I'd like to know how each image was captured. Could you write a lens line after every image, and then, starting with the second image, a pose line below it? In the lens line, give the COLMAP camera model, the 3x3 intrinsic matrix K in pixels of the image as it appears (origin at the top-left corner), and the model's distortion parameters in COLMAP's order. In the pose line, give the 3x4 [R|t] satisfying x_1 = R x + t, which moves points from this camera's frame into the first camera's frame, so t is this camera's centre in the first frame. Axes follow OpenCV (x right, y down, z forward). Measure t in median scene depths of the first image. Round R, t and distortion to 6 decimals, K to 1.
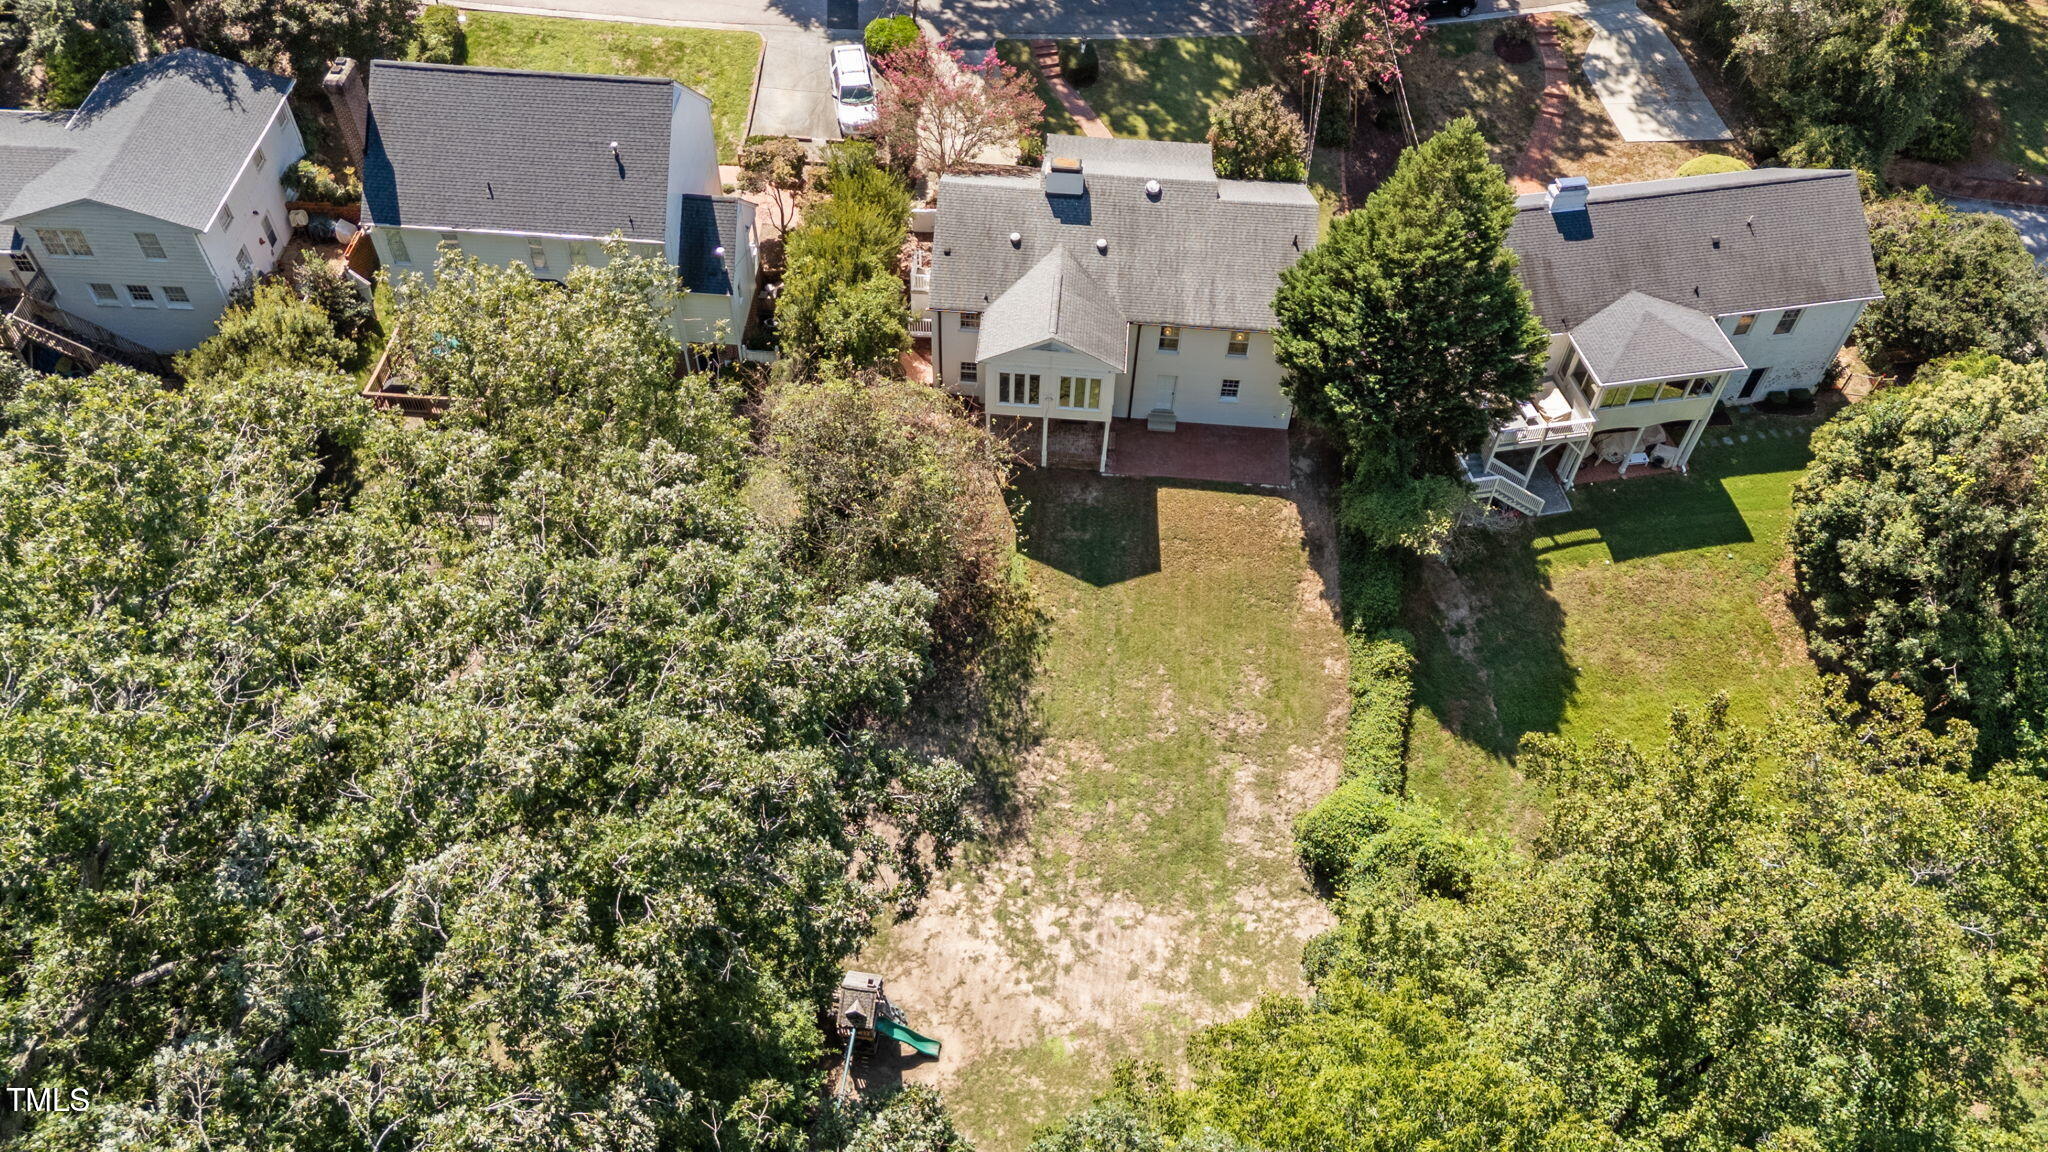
lens RADIAL K [[1511.7, 0, 1023.1], [0, 1511.7, 568.8], [0, 0, 1]] dist [0.067553, -0.063684]
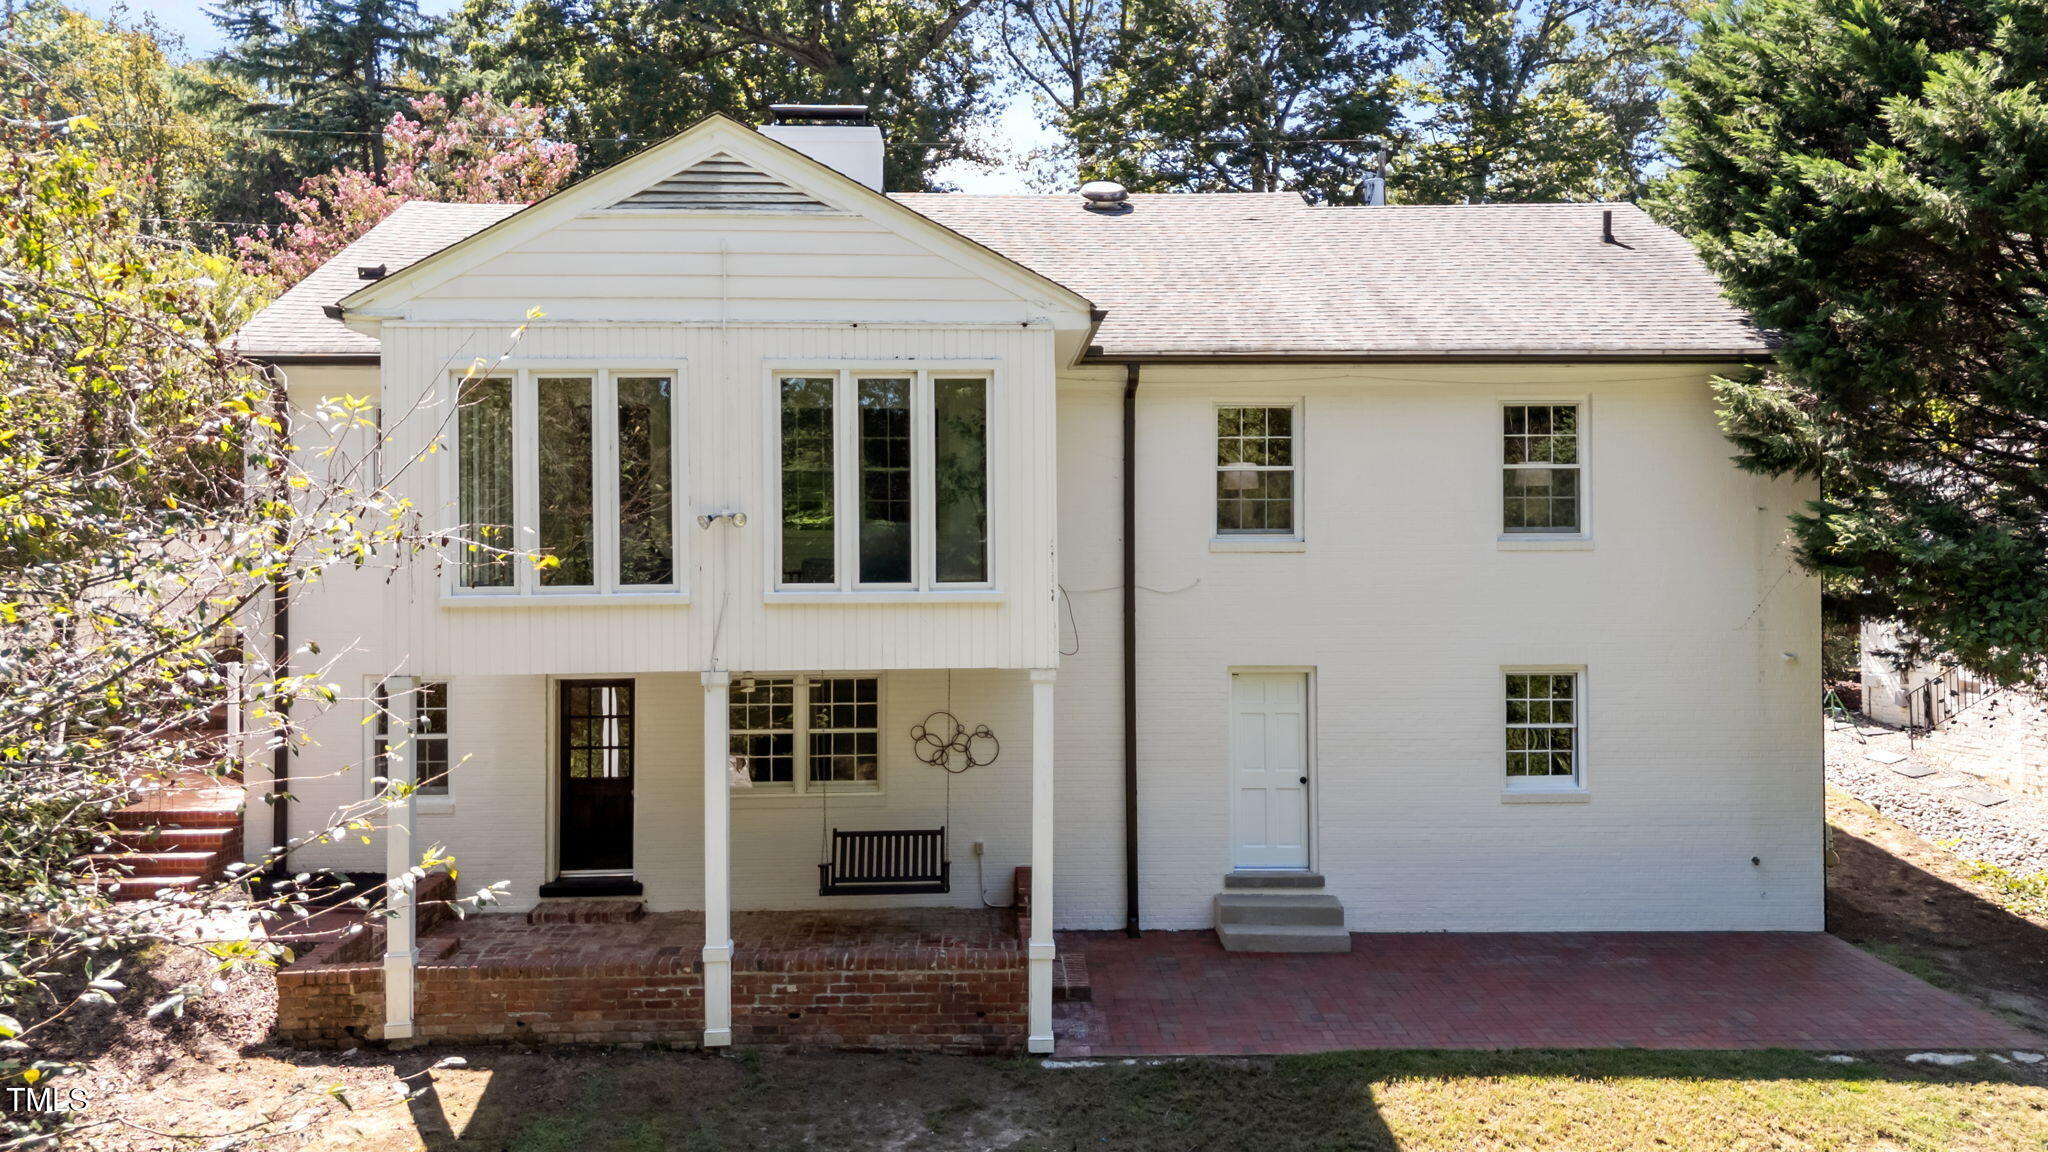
lens RADIAL K [[1511.7, 0, 1021.4], [0, 1511.7, 545.1], [0, 0, 1]] dist [0.067553, -0.063684]
pose [[0.994274, -0.036372, 0.100476, 0.034575], [0.099828, 0.651566, -0.751995, 0.035301], [-0.038115, 0.757720, 0.651466, 0.858962]]
